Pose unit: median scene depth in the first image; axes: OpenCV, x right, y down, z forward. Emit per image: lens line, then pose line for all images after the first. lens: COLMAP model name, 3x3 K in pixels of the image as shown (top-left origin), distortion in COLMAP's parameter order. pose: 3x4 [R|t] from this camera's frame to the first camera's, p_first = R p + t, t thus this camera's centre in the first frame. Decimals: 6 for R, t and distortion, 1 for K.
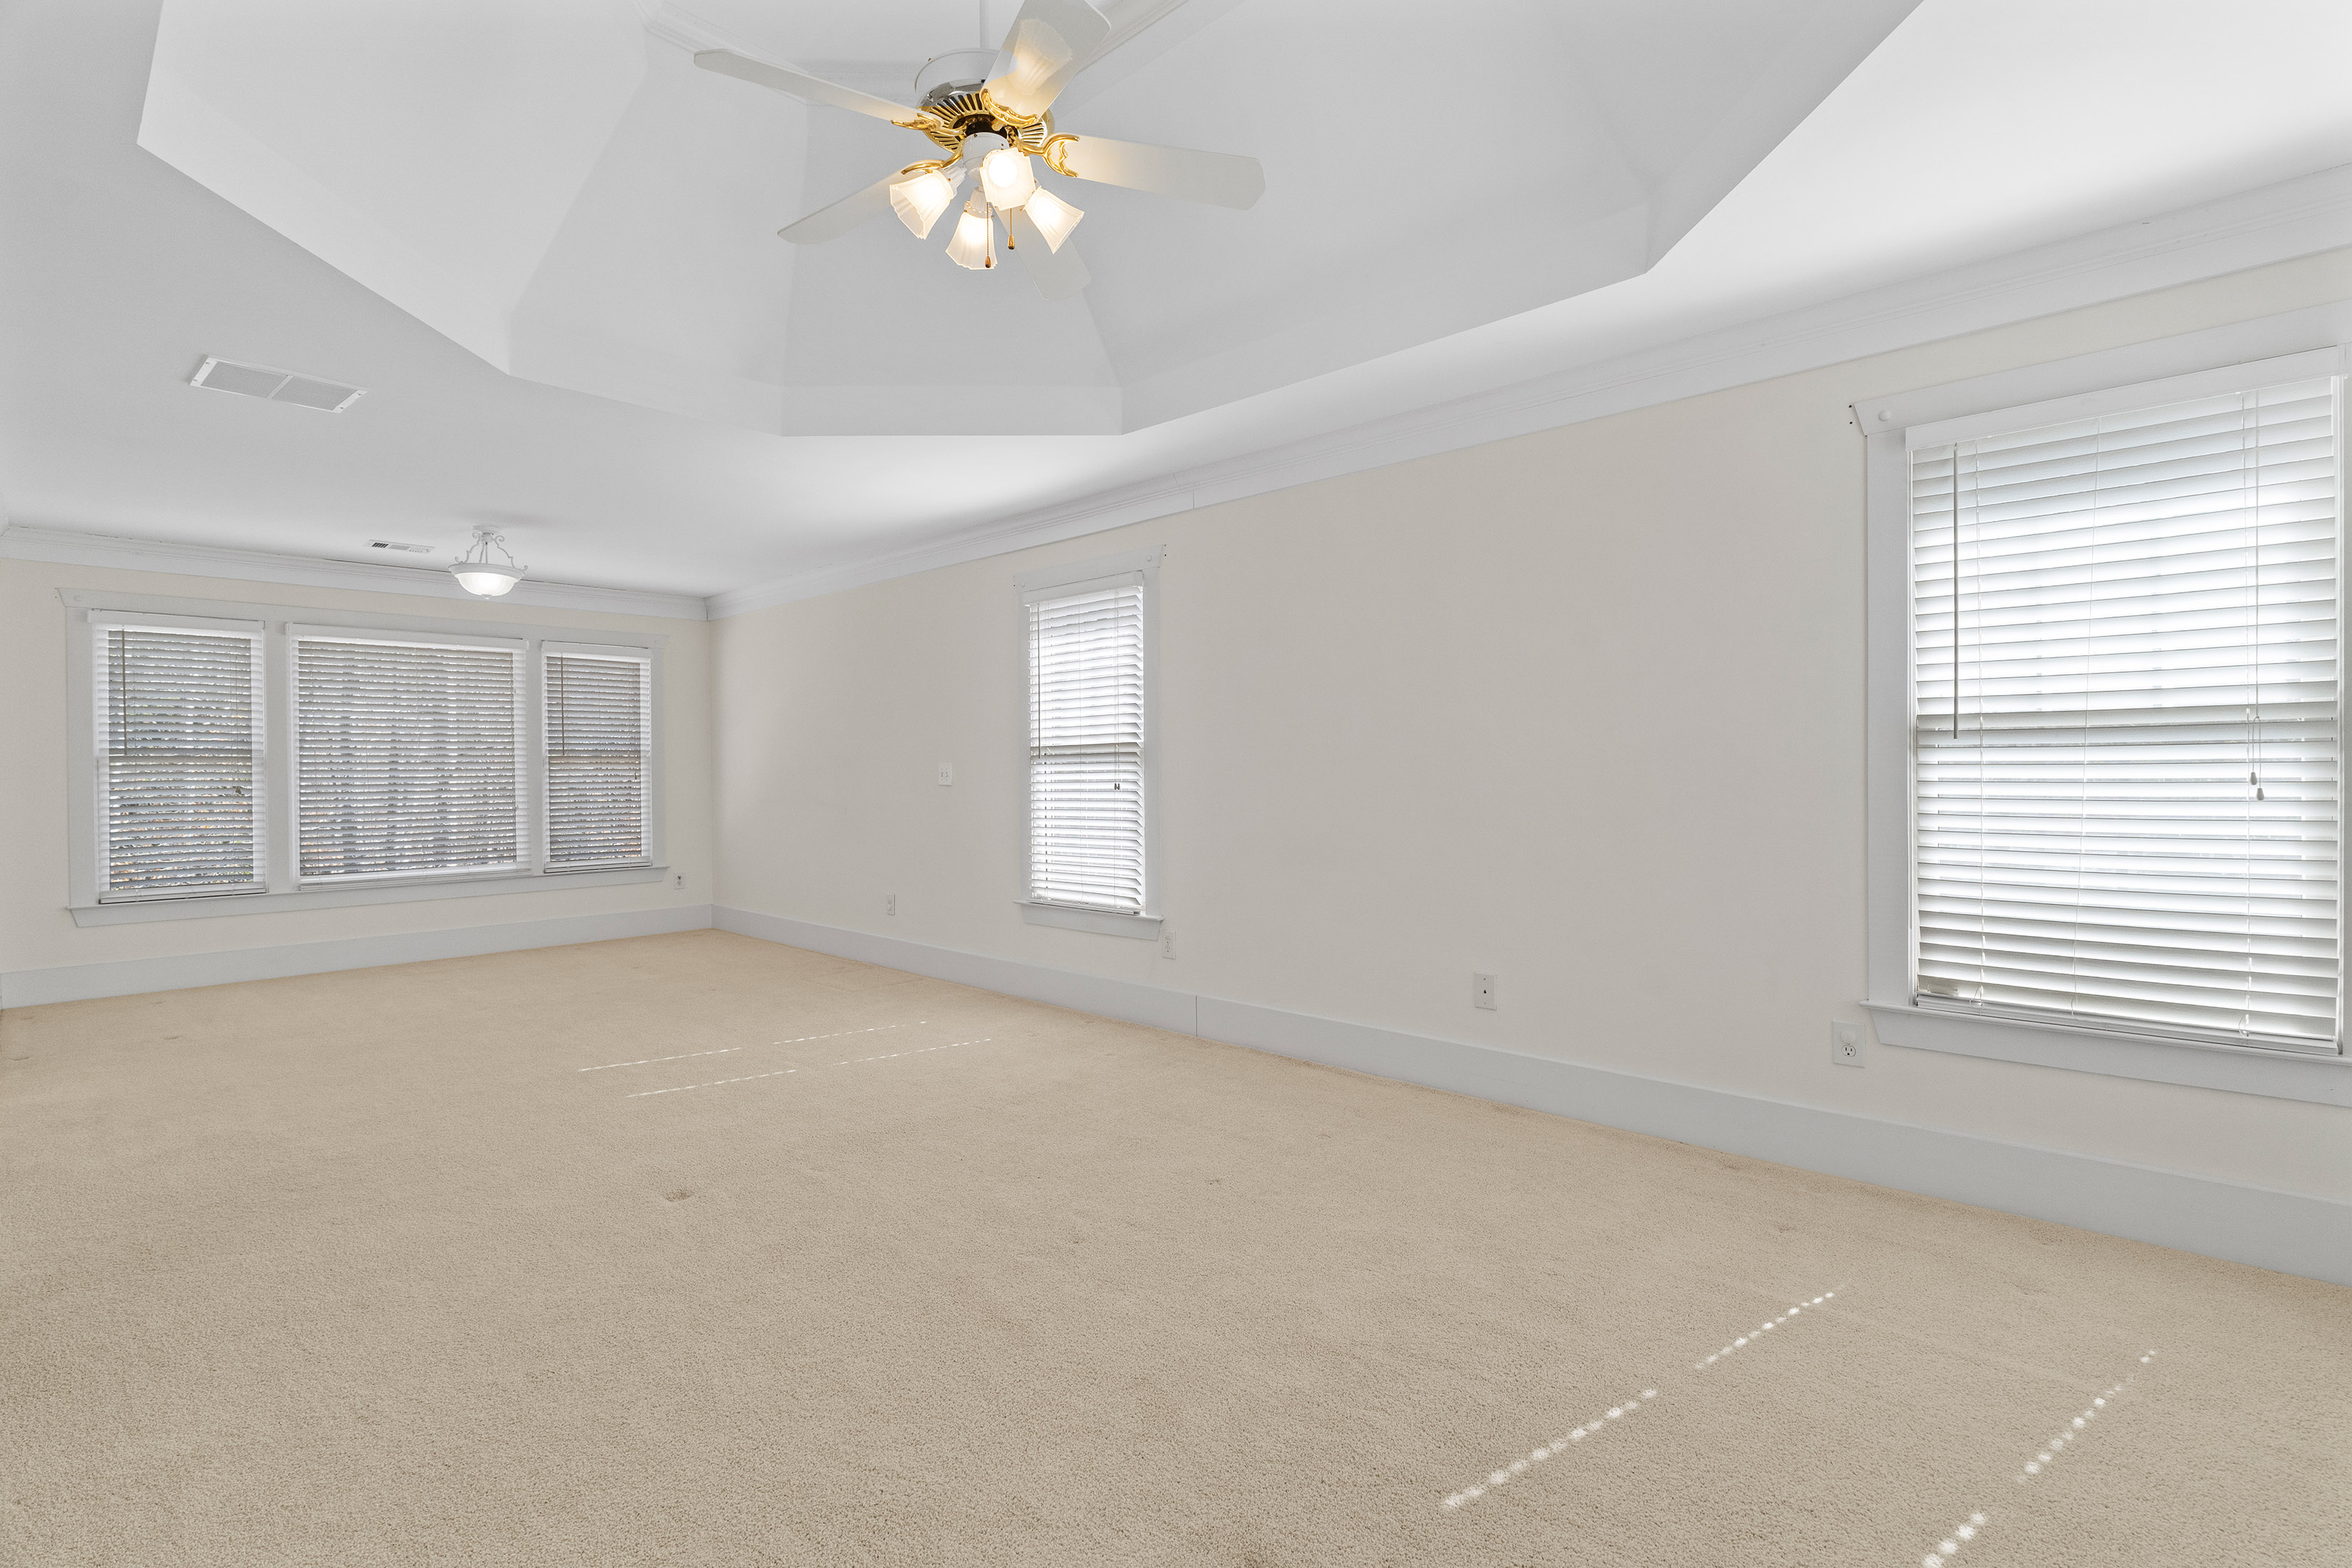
lens RADIAL K [[1105.9, 0, 1174.9], [0, 1105.9, 778.9], [0, 0, 1]] dist [0.004355, 0.000737]
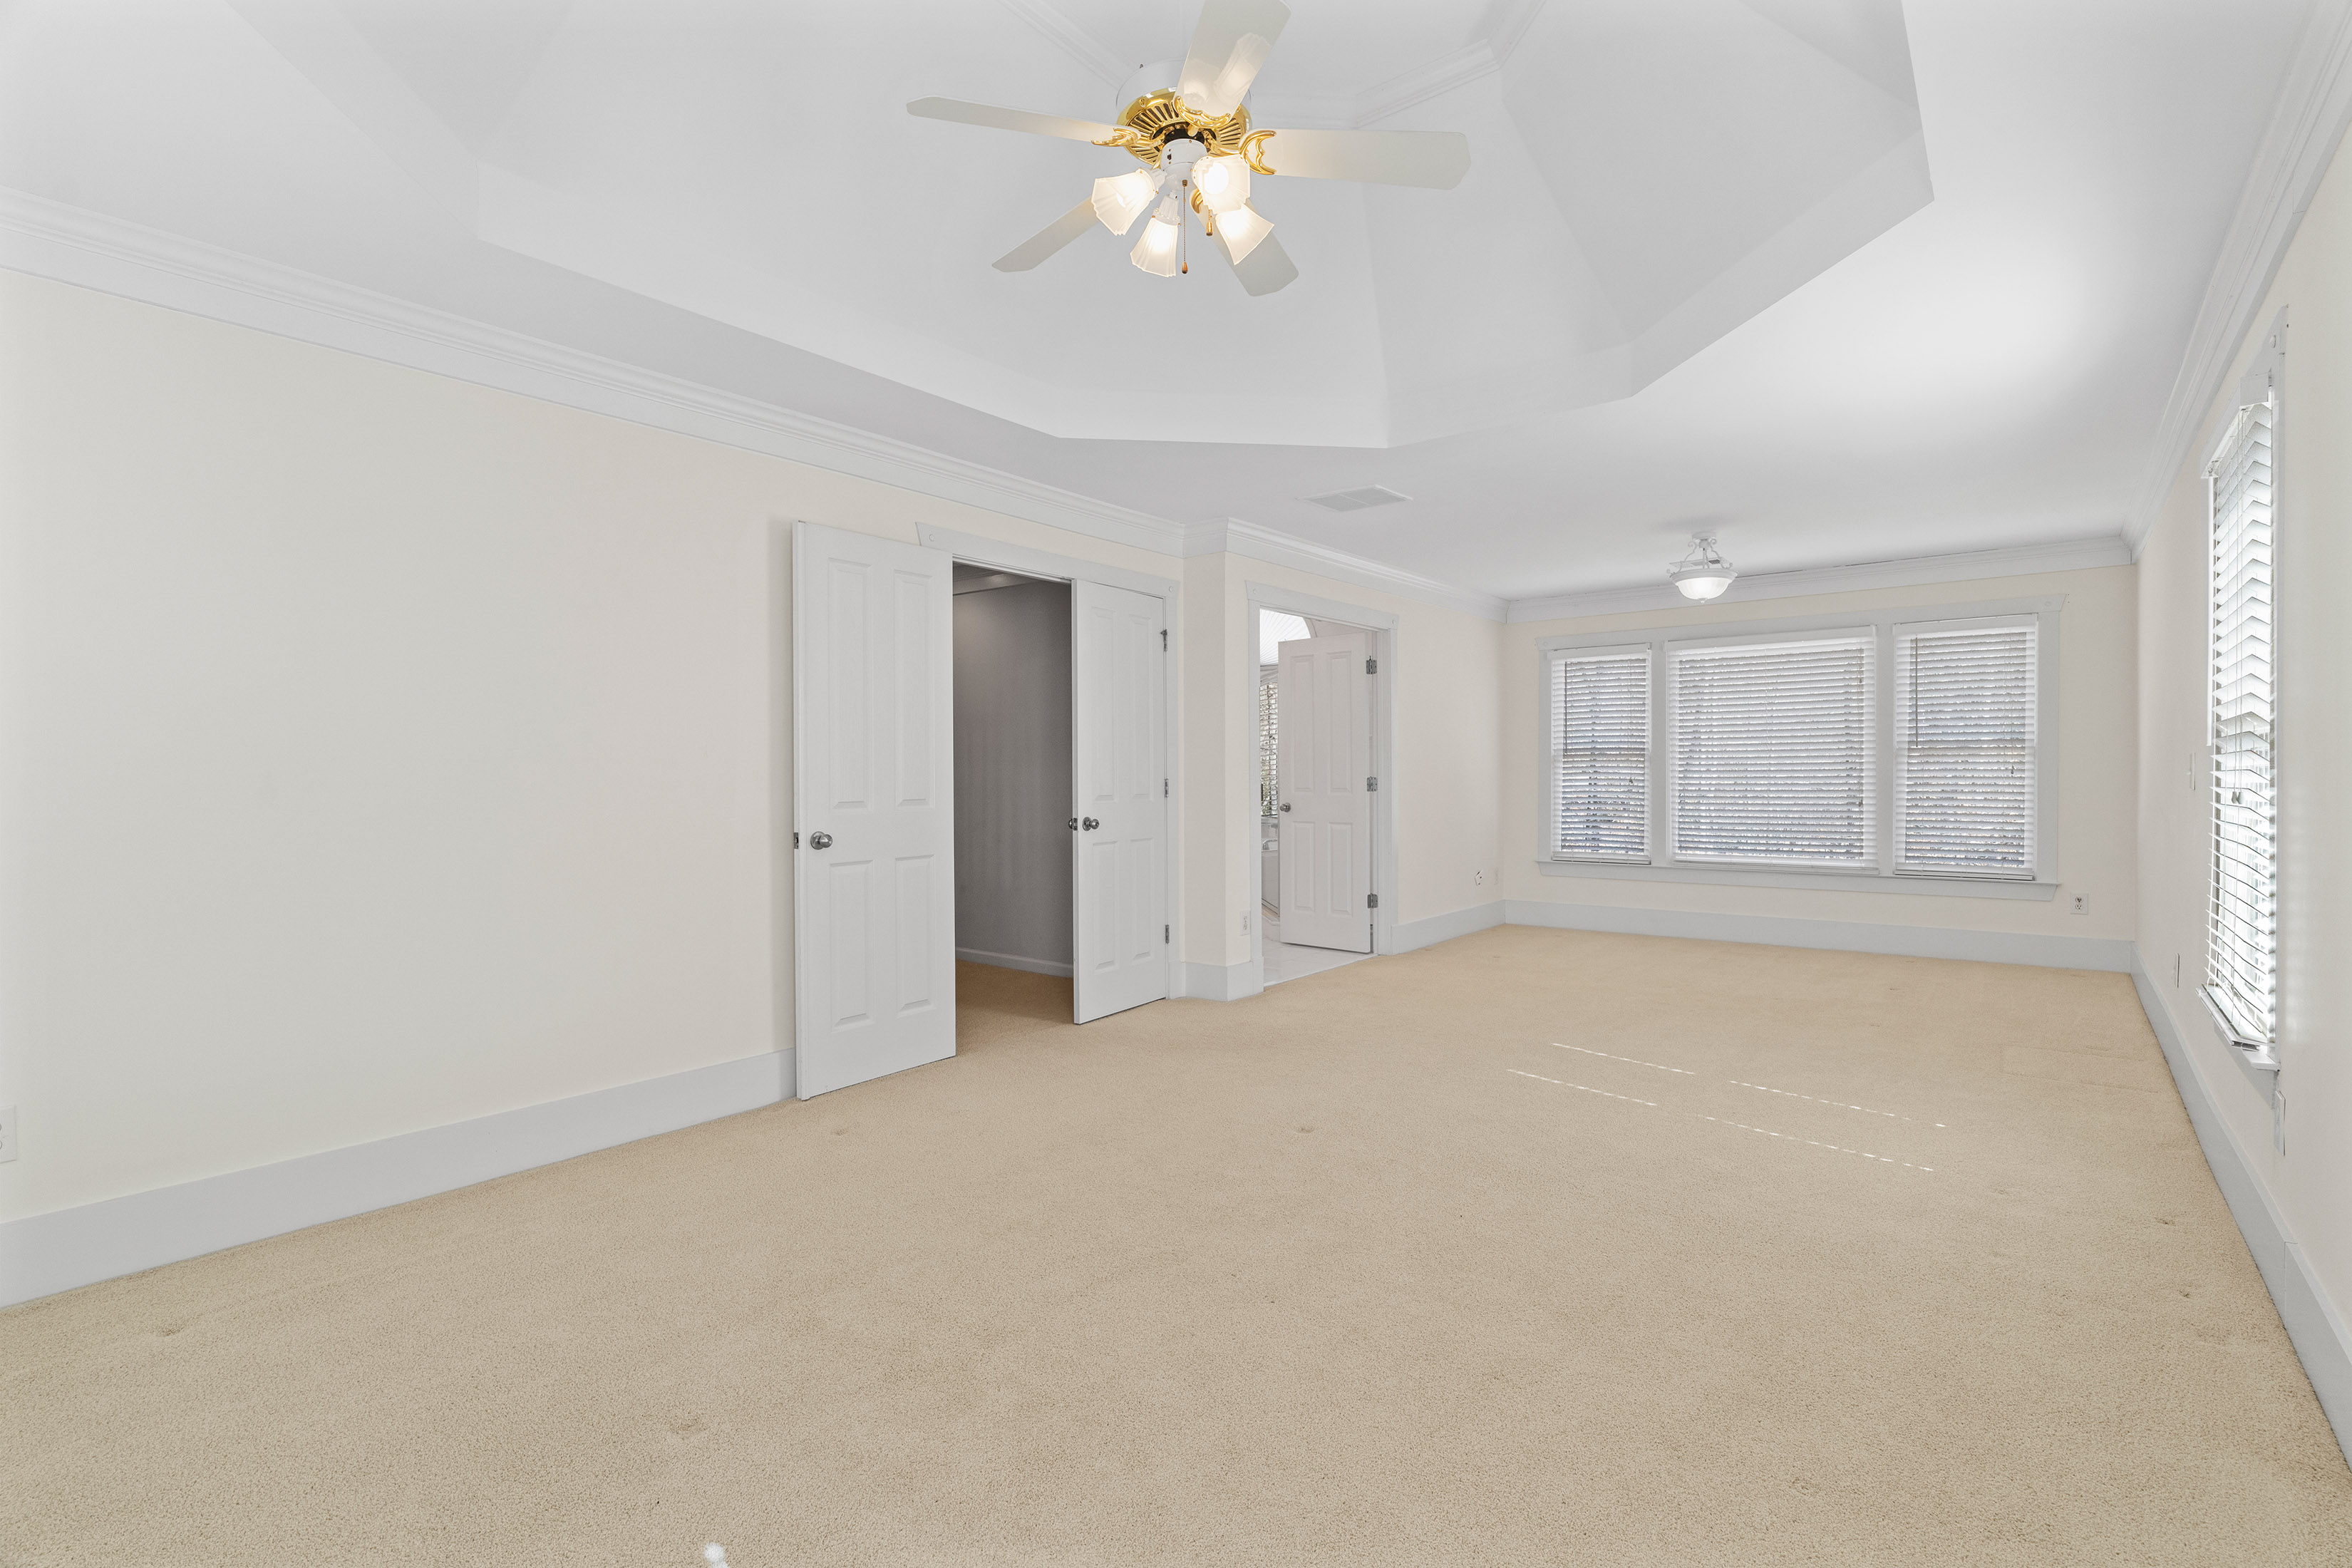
lens RADIAL K [[1105.9, 0, 1174.4], [0, 1105.9, 783.9], [0, 0, 1]] dist [0.004355, 0.000737]
pose [[0.094993, 0.018402, -0.995308, 0.318779], [-0.000497, 0.999830, 0.018439, -0.008130], [0.995478, -0.001257, 0.094986, 0.336851]]
